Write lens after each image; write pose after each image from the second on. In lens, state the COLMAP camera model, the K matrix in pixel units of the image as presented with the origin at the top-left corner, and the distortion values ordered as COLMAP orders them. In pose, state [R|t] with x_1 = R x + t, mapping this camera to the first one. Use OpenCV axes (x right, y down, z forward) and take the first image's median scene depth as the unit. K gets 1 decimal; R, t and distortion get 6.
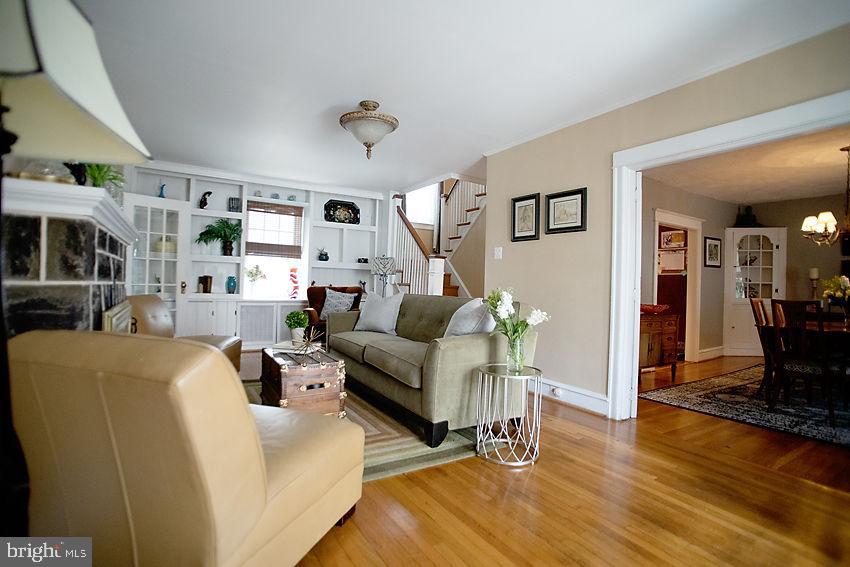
lens RADIAL K [[414.2, 0, 423.2], [0, 414.2, 279.8], [0, 0, 1]] dist [-0.042253, 0.004007]
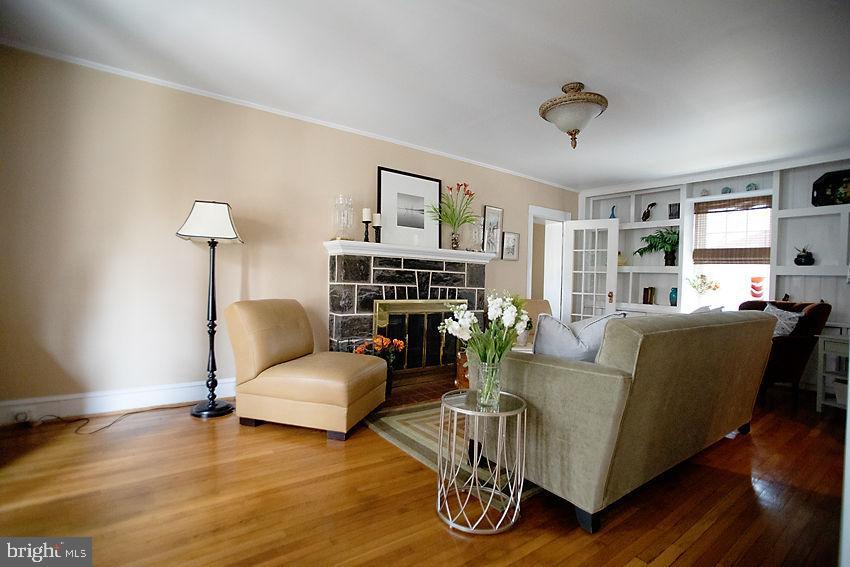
lens RADIAL K [[414.2, 0, 432.6], [0, 414.2, 285.5], [0, 0, 1]] dist [-0.042253, 0.004007]
pose [[0.084574, -0.009634, -0.996371, 0.419435], [-0.020902, 0.999716, -0.011441, 0.009173], [0.996198, 0.021794, 0.084349, 0.375808]]
